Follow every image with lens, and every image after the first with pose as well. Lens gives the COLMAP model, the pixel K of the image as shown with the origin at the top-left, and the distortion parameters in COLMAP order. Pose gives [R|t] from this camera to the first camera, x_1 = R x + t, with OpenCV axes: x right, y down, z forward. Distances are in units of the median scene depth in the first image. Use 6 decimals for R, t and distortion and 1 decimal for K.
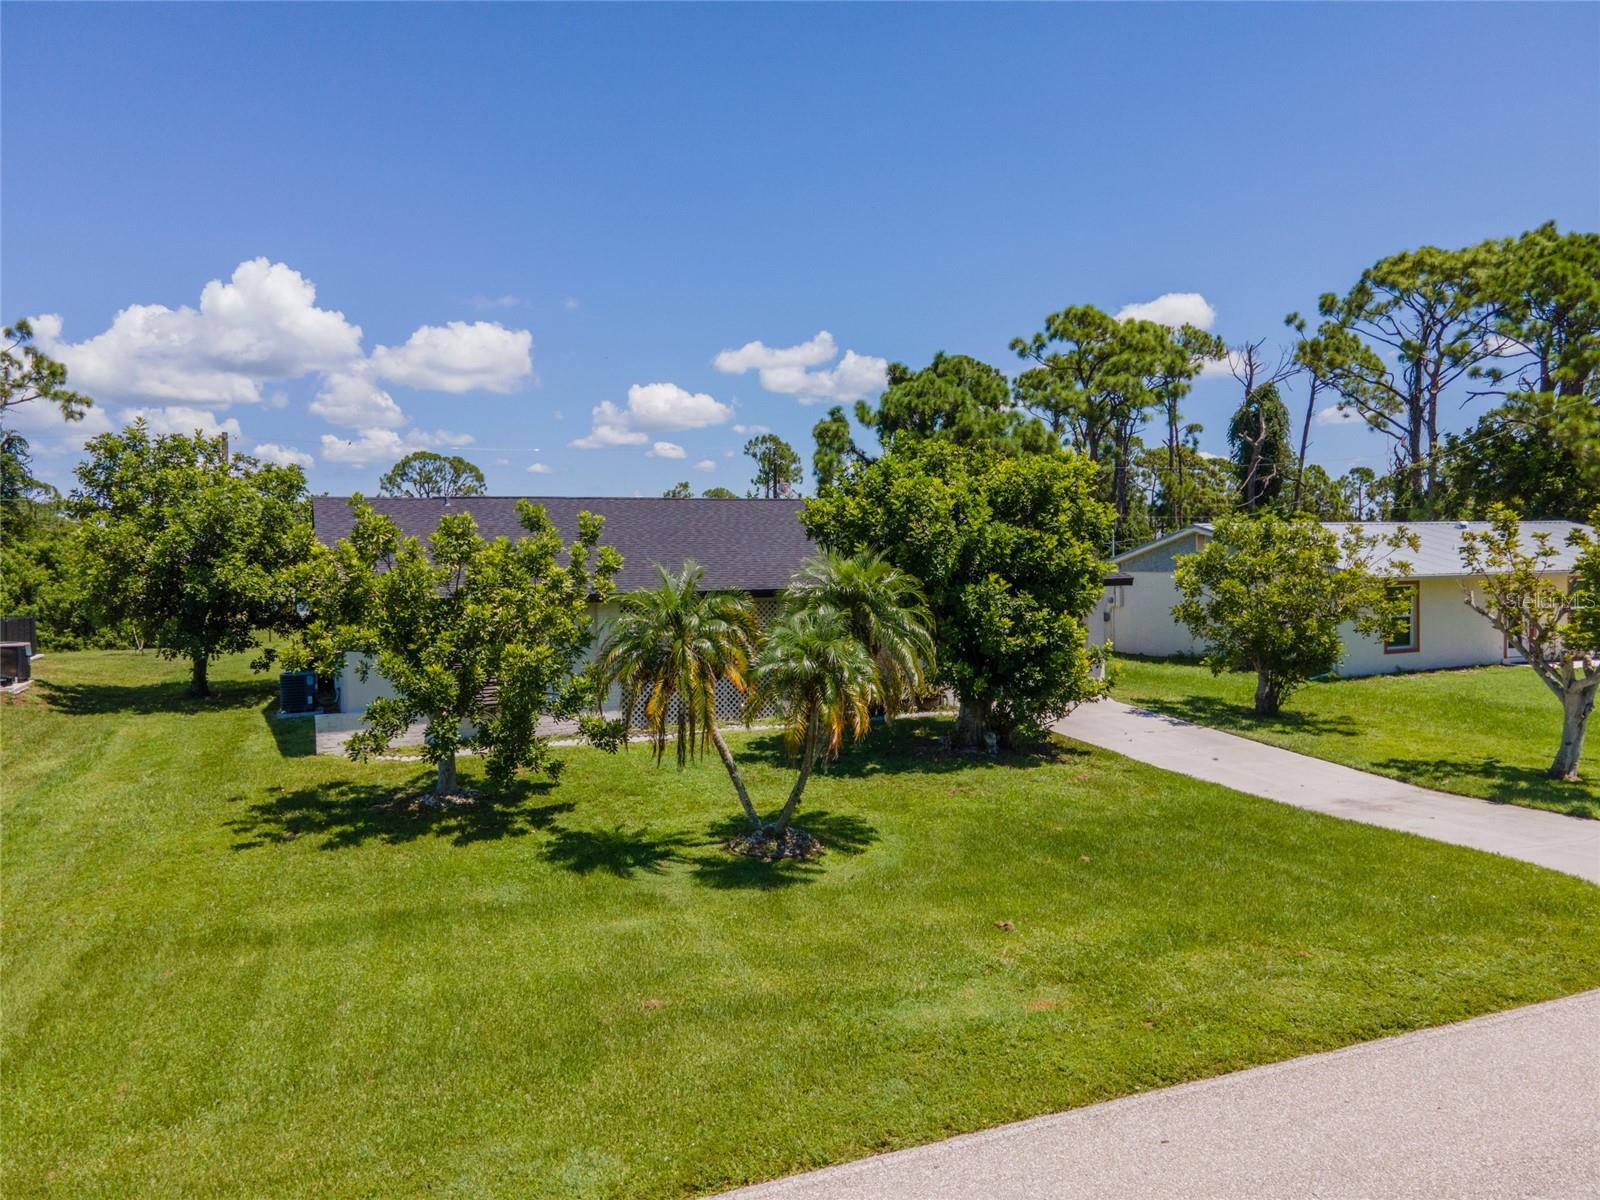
lens RADIAL K [[1151.1, 0, 793.8], [0, 1151.1, 597.9], [0, 0, 1]] dist [0.046003, 0.002594]
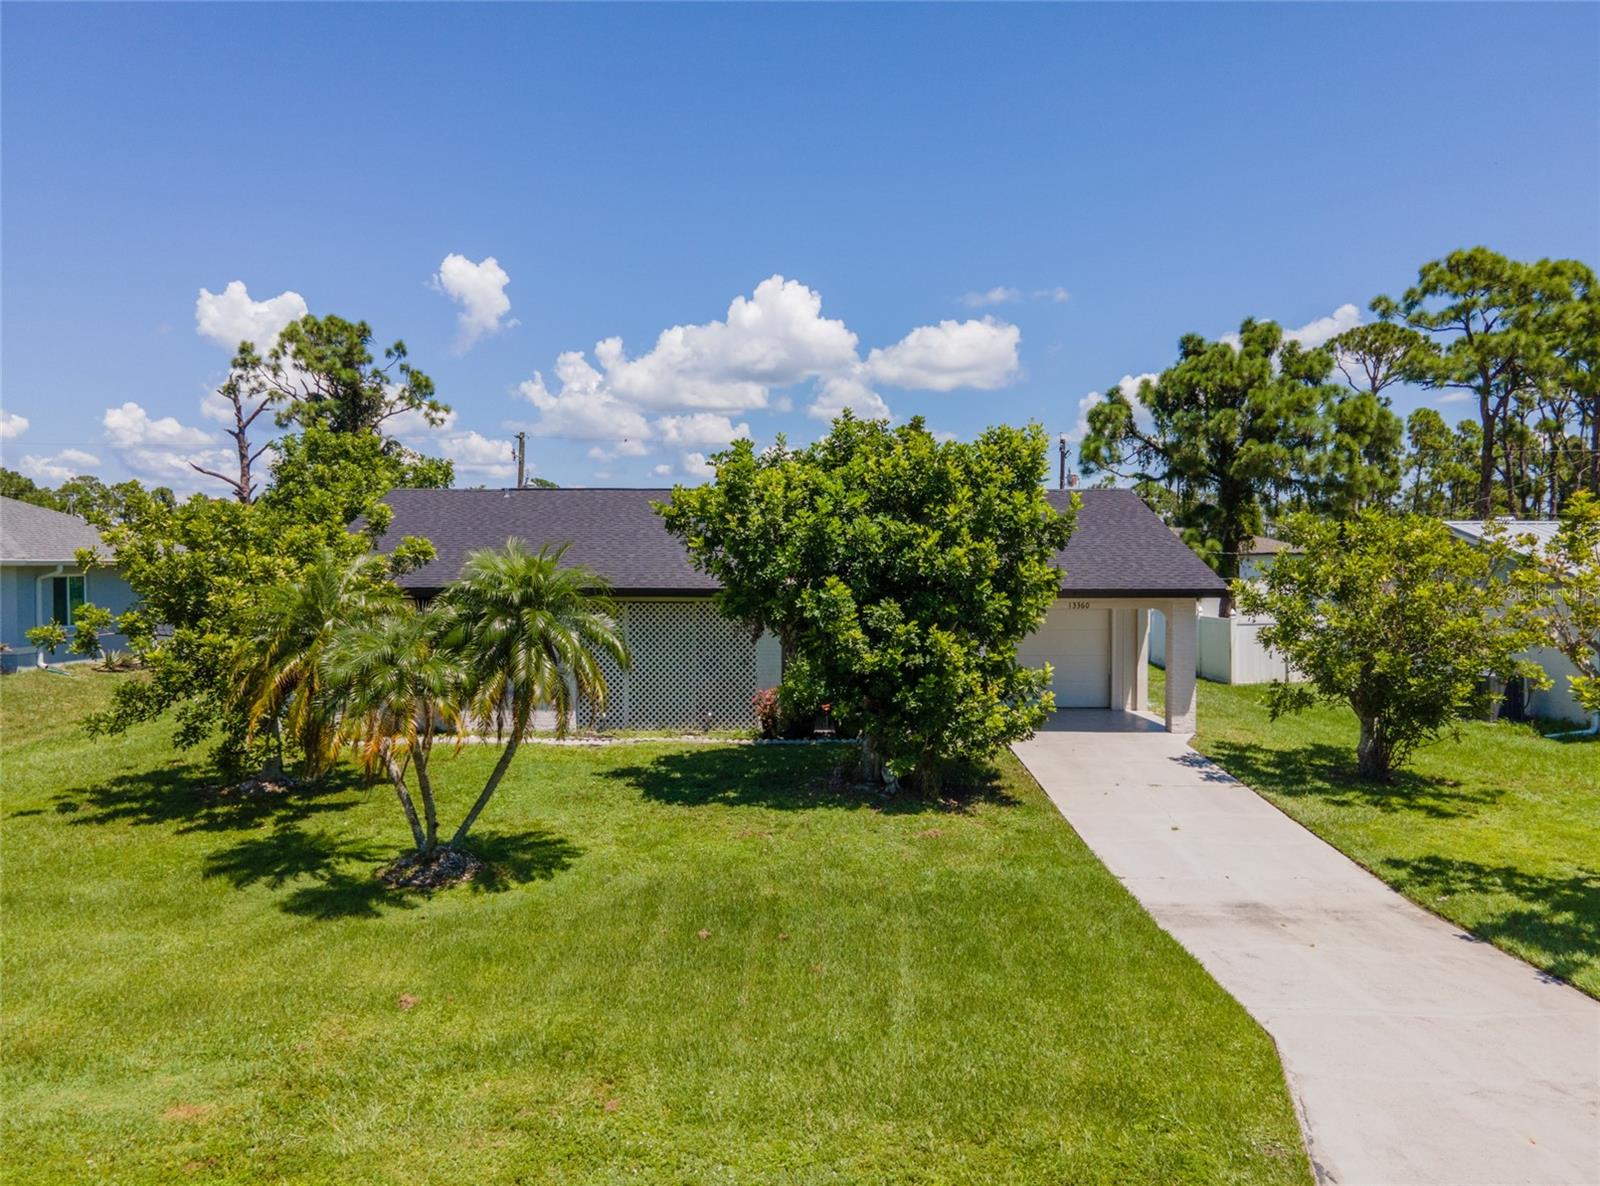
lens RADIAL K [[1171.2, 0, 793.7], [0, 1171.2, 592.6], [0, 0, 1]] dist [0.021275, 0.042675]
pose [[0.922238, 0.032119, -0.385285, 0.164761], [-0.032793, 0.999451, 0.004823, -0.004322], [0.385228, 0.008187, 0.922785, 0.073337]]
